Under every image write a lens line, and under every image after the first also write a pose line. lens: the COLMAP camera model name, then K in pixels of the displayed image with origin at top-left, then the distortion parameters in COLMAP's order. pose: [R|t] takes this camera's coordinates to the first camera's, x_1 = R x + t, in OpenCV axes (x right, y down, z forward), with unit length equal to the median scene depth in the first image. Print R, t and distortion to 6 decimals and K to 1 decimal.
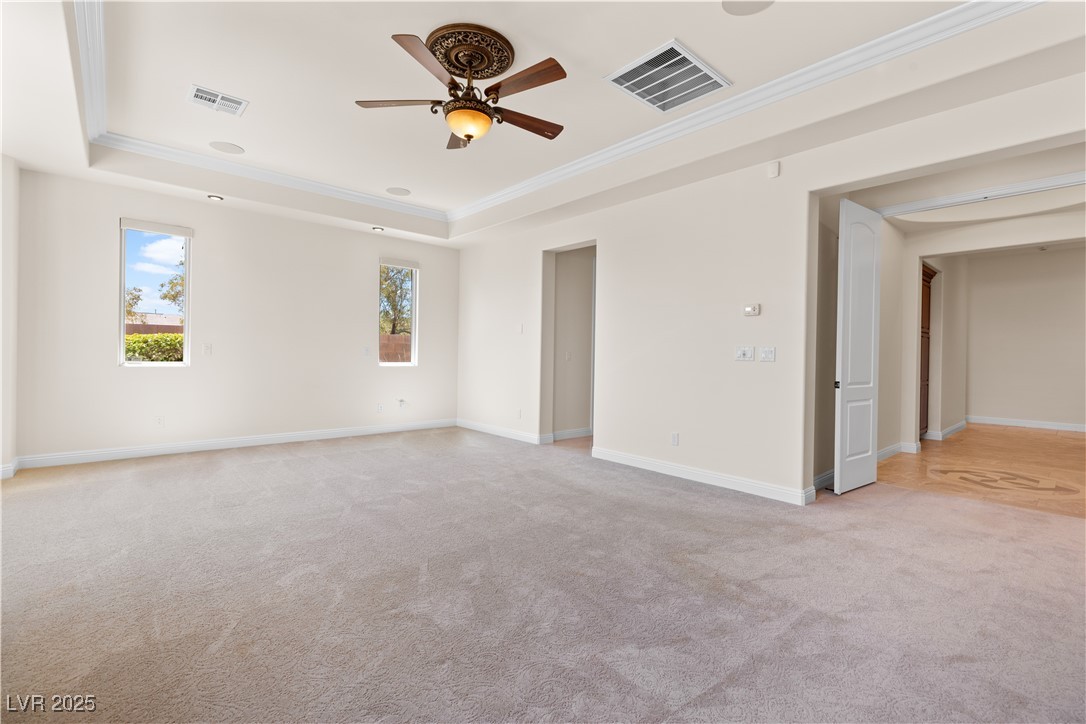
lens RADIAL K [[483.0, 0, 560.1], [0, 483.0, 358.0], [0, 0, 1]] dist [0.004251, 0.000587]
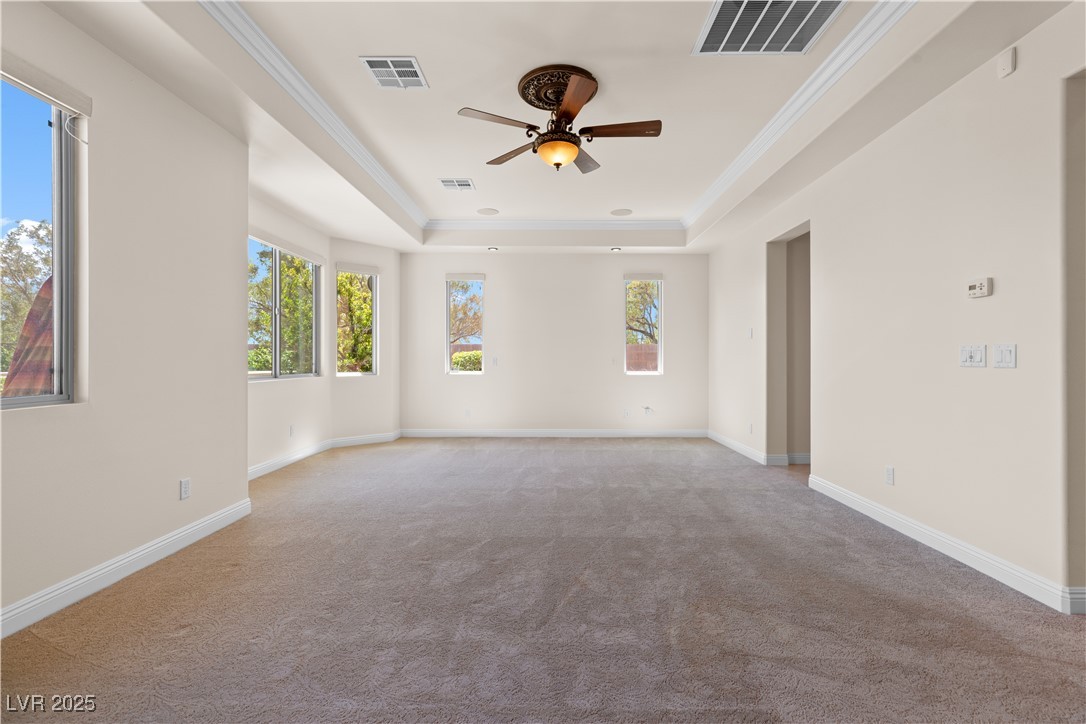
lens RADIAL K [[496.7, 0, 559.7], [0, 496.7, 359.9], [0, 0, 1]] dist [0.000408, 0.000127]
pose [[0.741855, -0.017672, -0.670328, 0.424905], [0.007402, 0.999808, -0.018166, 0.004455], [0.670520, 0.008515, 0.741843, 0.129097]]
